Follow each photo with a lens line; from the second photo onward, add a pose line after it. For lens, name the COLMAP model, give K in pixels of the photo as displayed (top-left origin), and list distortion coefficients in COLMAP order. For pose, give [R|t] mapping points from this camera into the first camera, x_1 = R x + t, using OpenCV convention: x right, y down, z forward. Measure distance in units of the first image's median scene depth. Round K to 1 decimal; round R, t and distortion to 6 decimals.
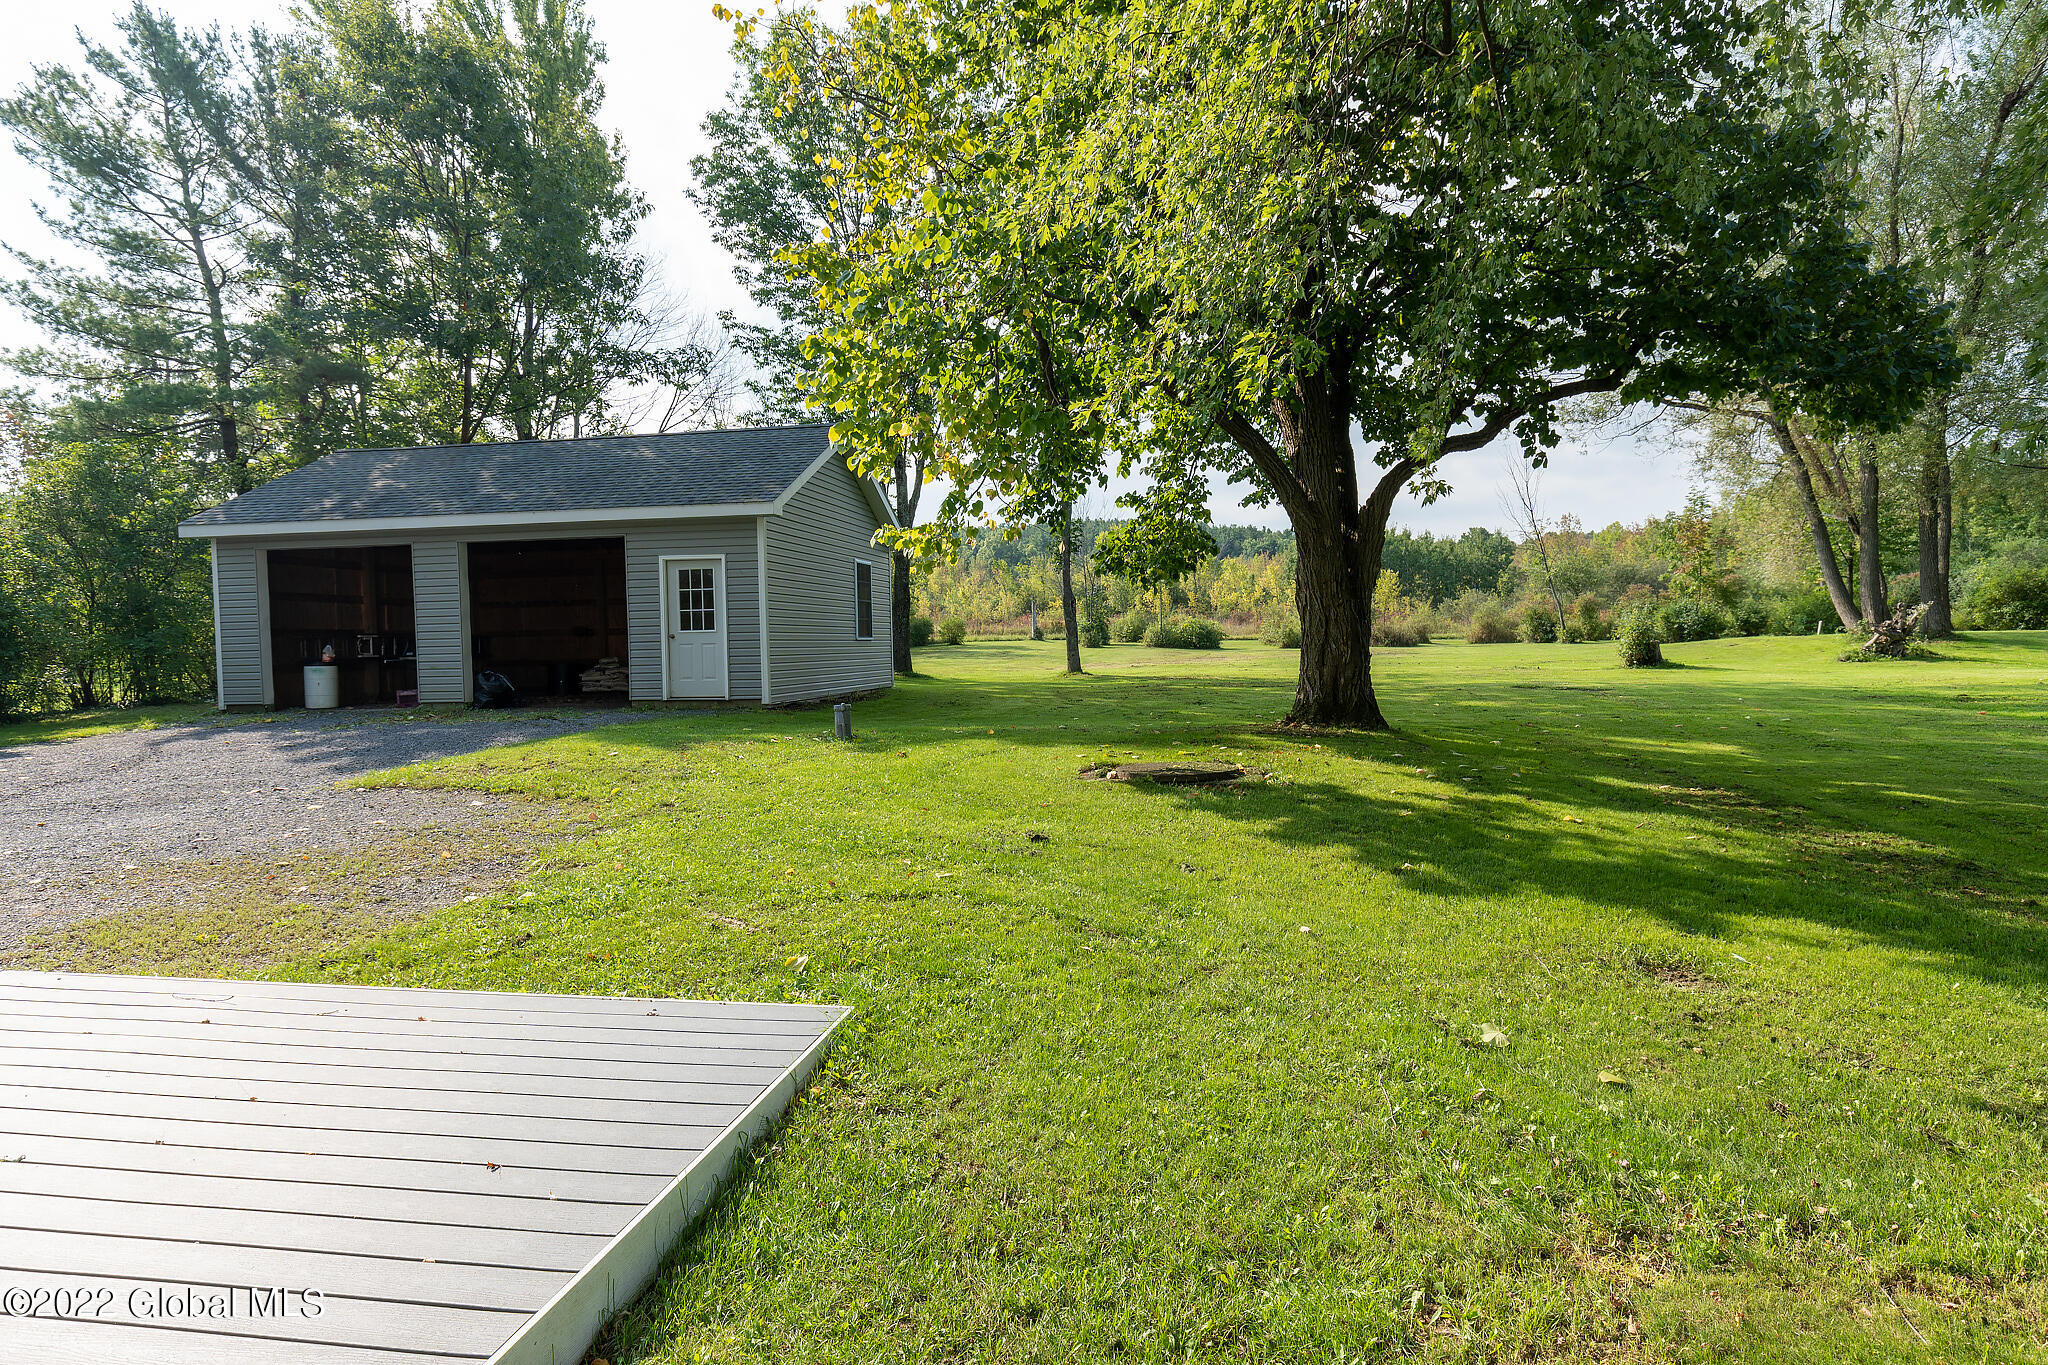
lens RADIAL K [[1119.5, 0, 1024.0], [0, 1119.5, 682.5], [0, 0, 1]] dist [-0.001548, 0.000198]
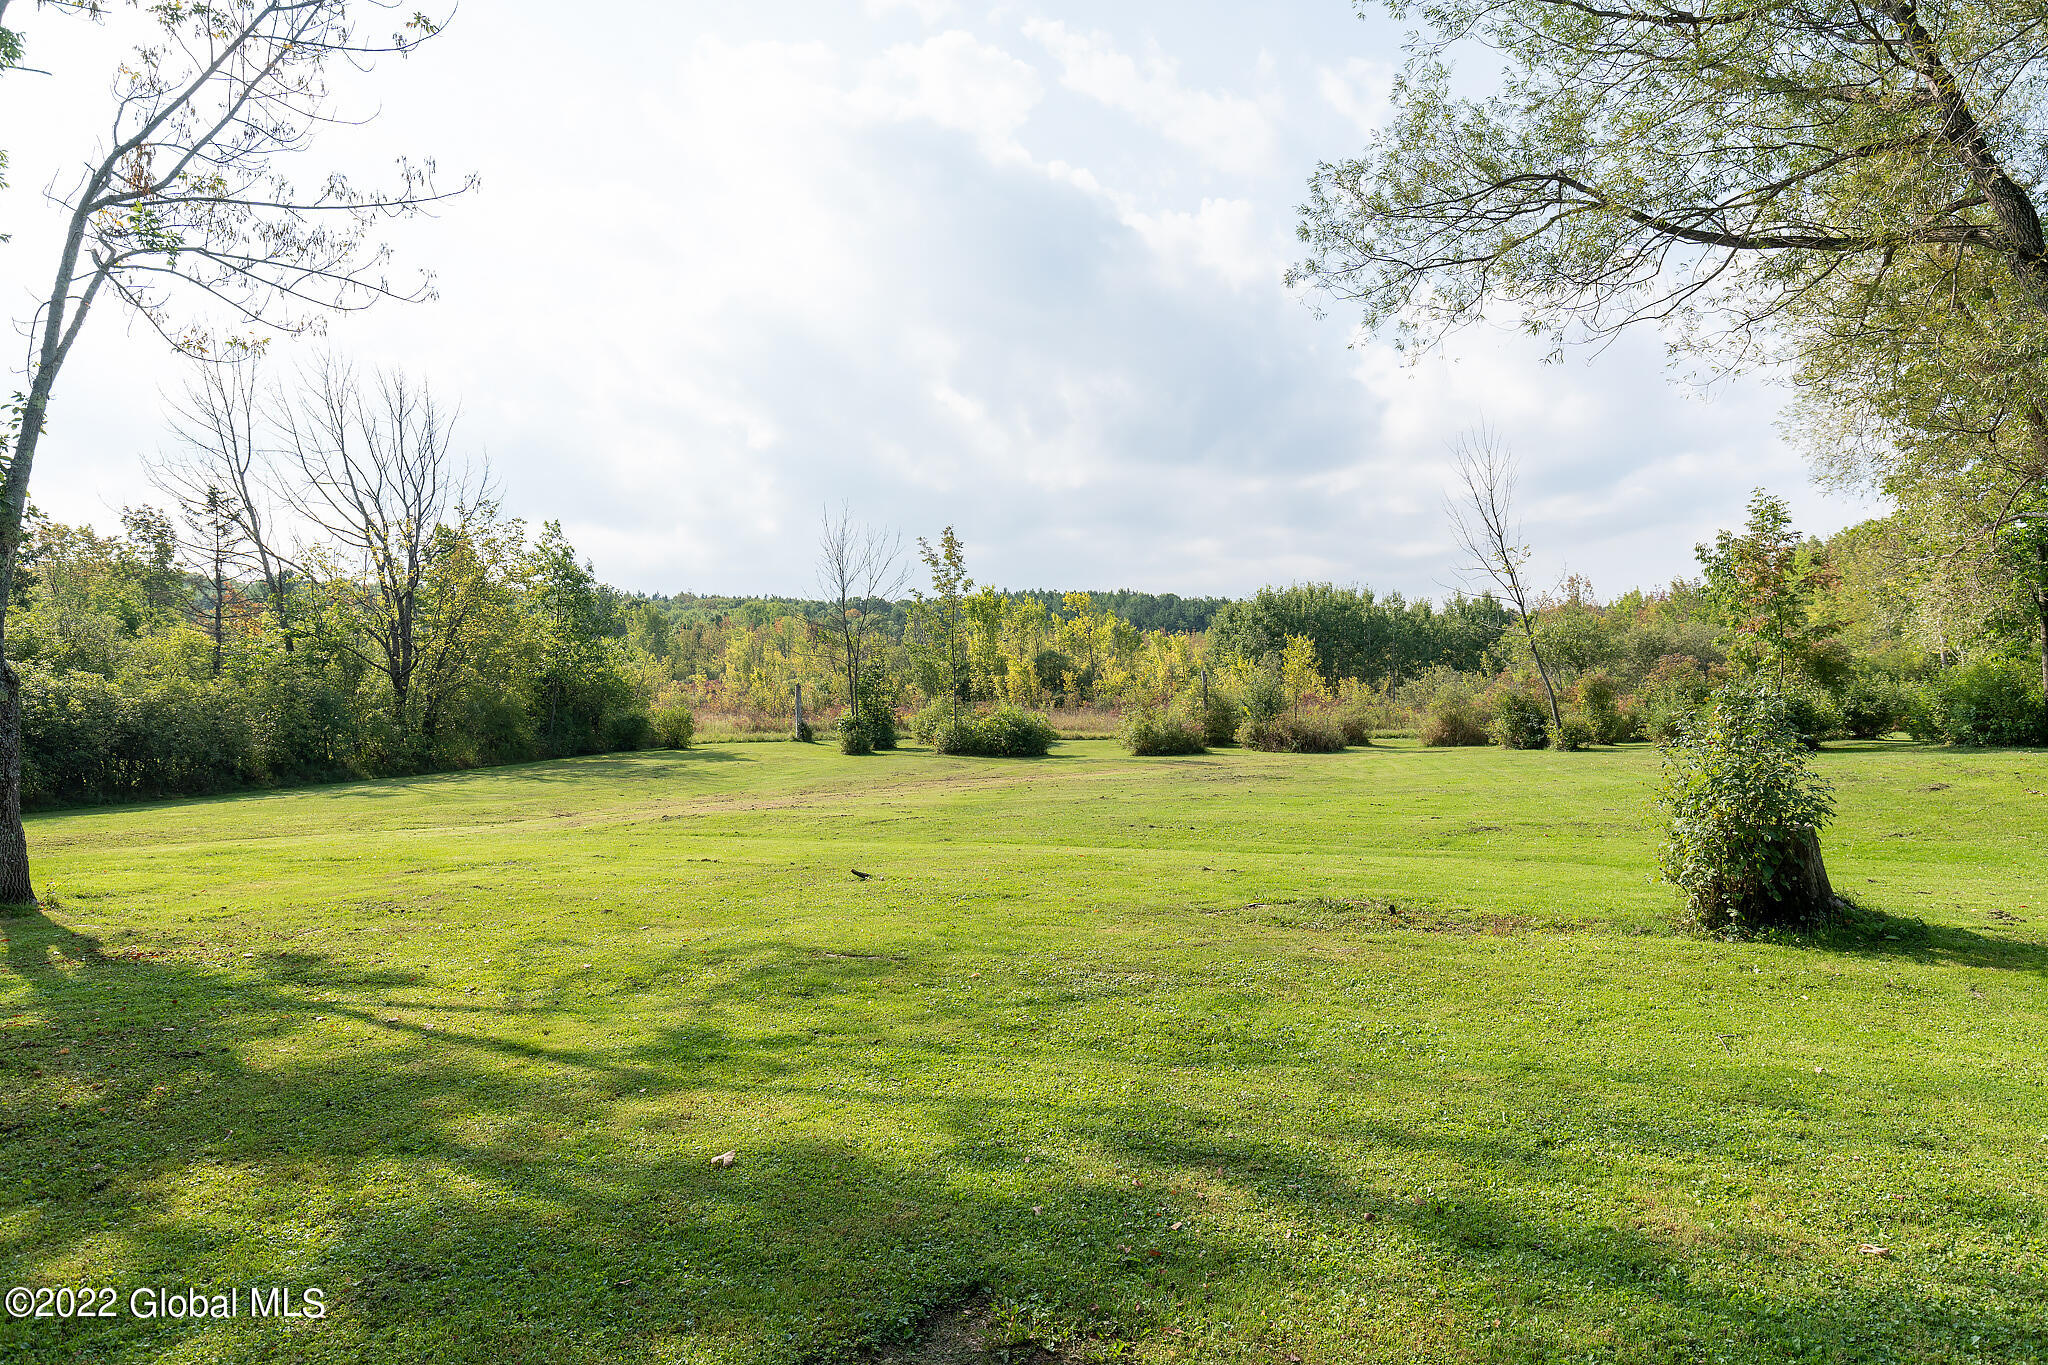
lens RADIAL K [[1255.4, 0, 1024.0], [0, 1255.4, 682.5], [0, 0, 1]] dist [-0.018947, -0.001444]
pose [[0.999590, -0.002148, 0.028564, 0.145279], [0.004242, 0.997291, -0.073437, -0.019690], [-0.028328, 0.073528, 0.996891, 0.276885]]
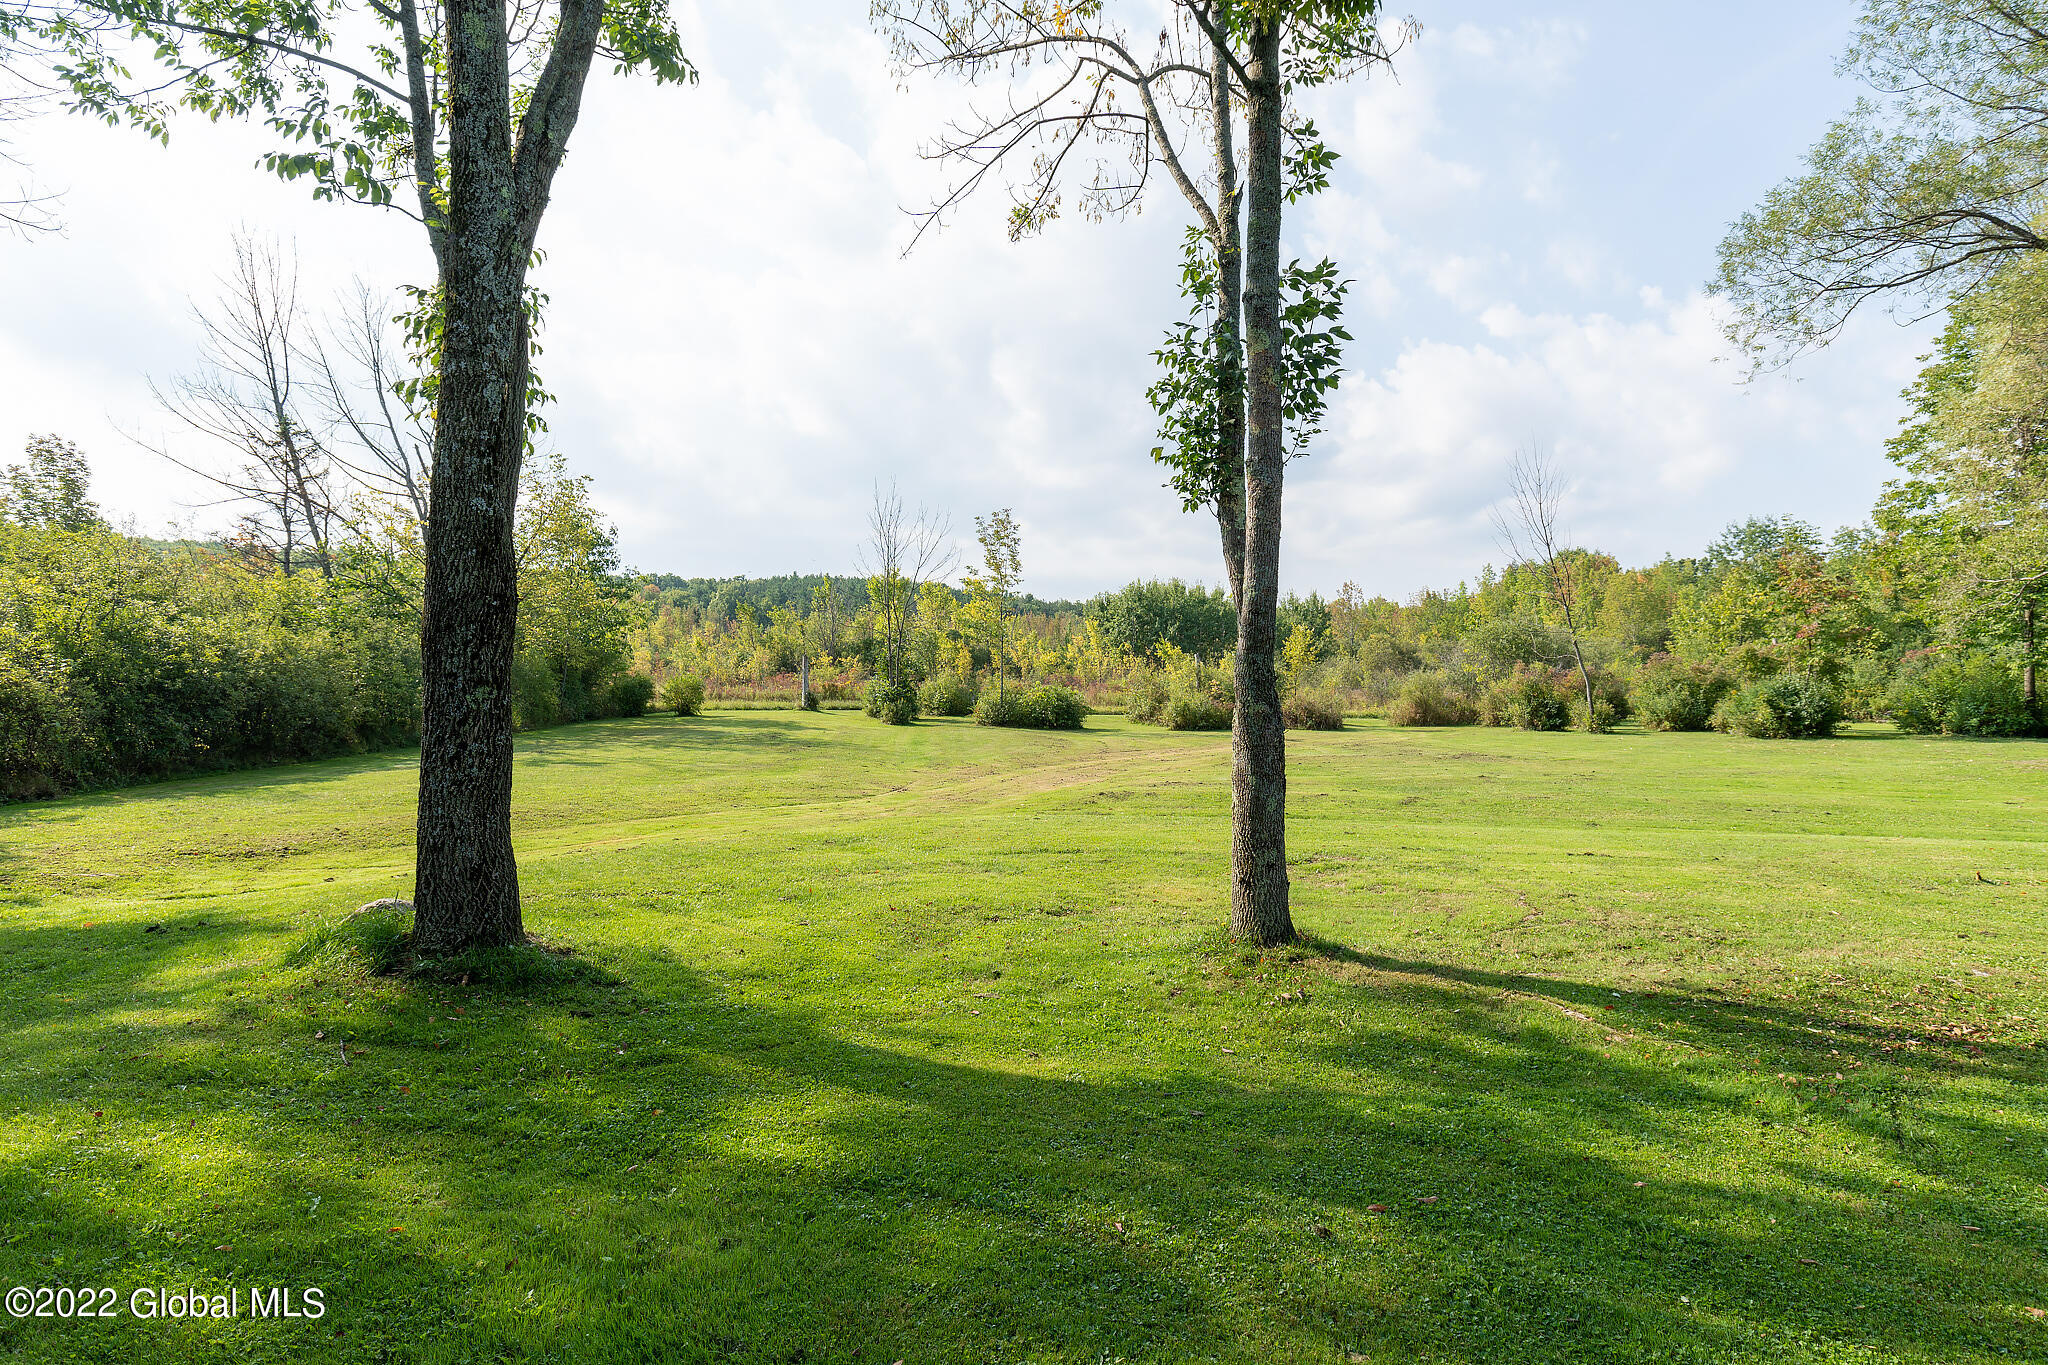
lens RADIAL K [[1119.5, 0, 1024.0], [0, 1119.5, 682.5], [0, 0, 1]] dist [-0.001548, 0.000198]
pose [[0.972264, 0.022338, 0.232816, -0.024337], [-0.009534, 0.998387, -0.055977, -0.020155], [-0.233691, 0.052204, 0.970908, 0.336650]]
